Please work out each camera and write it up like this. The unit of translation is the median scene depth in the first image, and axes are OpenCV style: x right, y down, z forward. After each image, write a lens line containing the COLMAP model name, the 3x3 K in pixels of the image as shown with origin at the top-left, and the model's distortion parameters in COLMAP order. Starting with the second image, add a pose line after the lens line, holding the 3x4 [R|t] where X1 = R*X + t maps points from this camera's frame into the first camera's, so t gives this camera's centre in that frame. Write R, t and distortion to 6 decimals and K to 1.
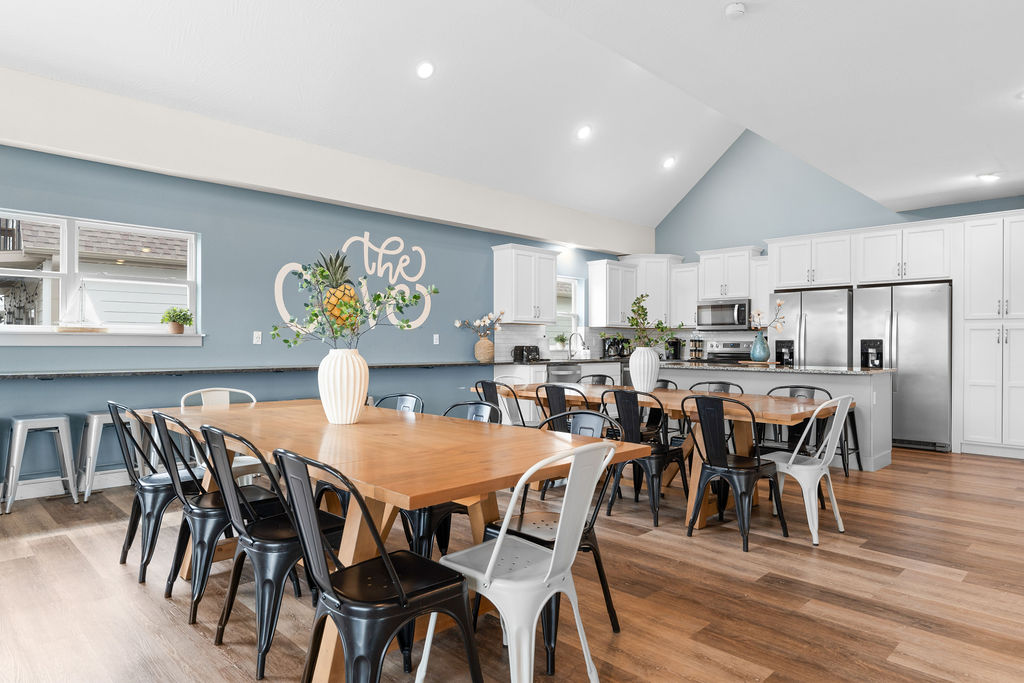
lens RADIAL K [[613.3, 0, 512.0], [0, 613.3, 341.5], [0, 0, 1]] dist [0.000238, -0.000462]
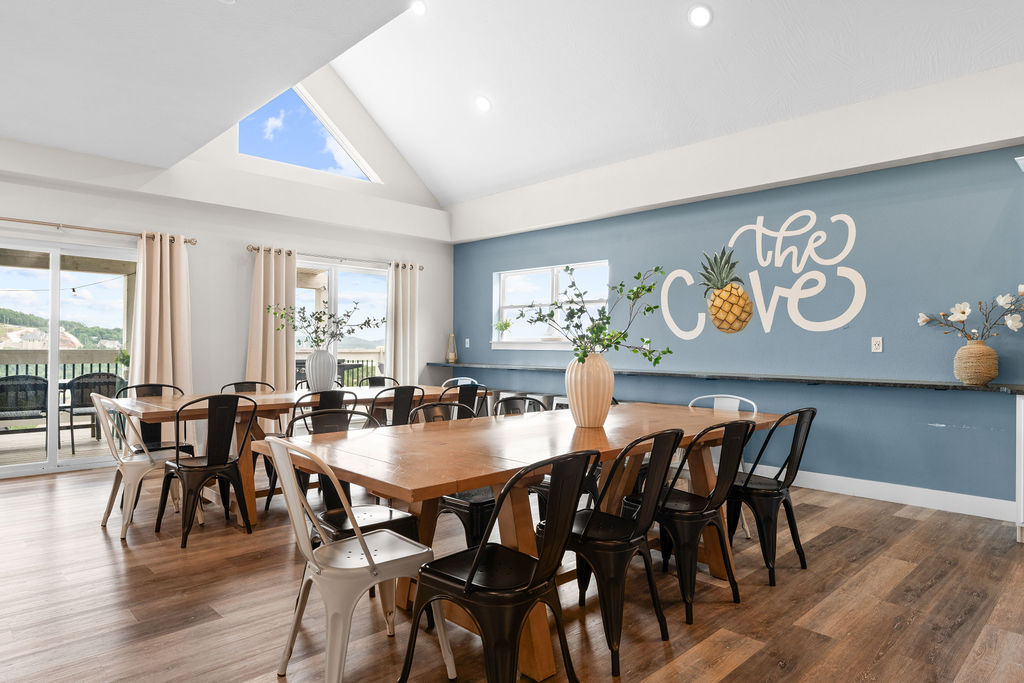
lens RADIAL K [[613.3, 0, 512.0], [0, 613.3, 341.5], [0, 0, 1]] dist [0.000238, -0.000462]
pose [[-0.011967, -0.012194, -0.999854, 0.597503], [-0.005515, 0.999911, -0.012129, 0.003904], [0.999913, 0.005369, -0.012033, 0.668403]]
